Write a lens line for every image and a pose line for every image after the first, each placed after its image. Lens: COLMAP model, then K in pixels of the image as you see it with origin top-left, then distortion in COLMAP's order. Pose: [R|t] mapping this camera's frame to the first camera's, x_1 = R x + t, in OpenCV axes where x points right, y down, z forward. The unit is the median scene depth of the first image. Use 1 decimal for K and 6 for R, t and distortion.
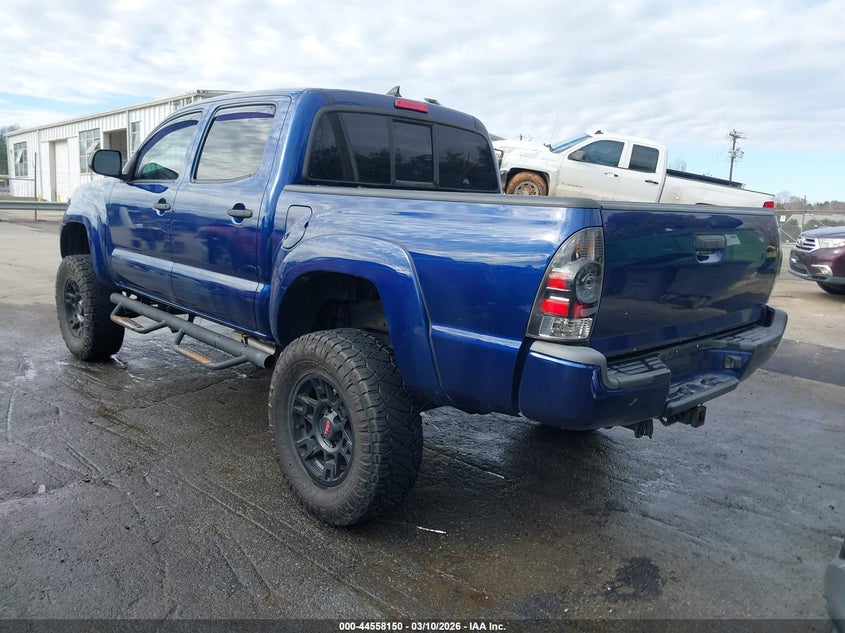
lens RADIAL K [[669.2, 0, 422.5], [0, 669.2, 316.5], [0, 0, 1]] dist [-0.005716, -0.002806]
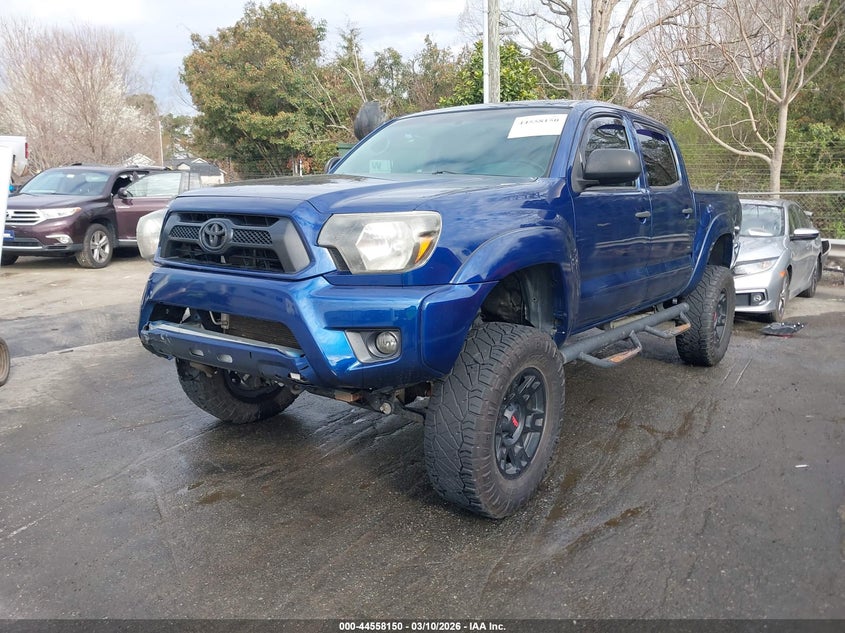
lens RADIAL K [[669.2, 0, 422.5], [0, 669.2, 316.5], [0, 0, 1]] dist [-0.005716, -0.002806]
pose [[-0.173847, -0.226342, 0.958408, -0.540653], [0.153068, 0.955189, 0.253347, -0.133315], [-0.972804, 0.190746, -0.131411, 0.603974]]
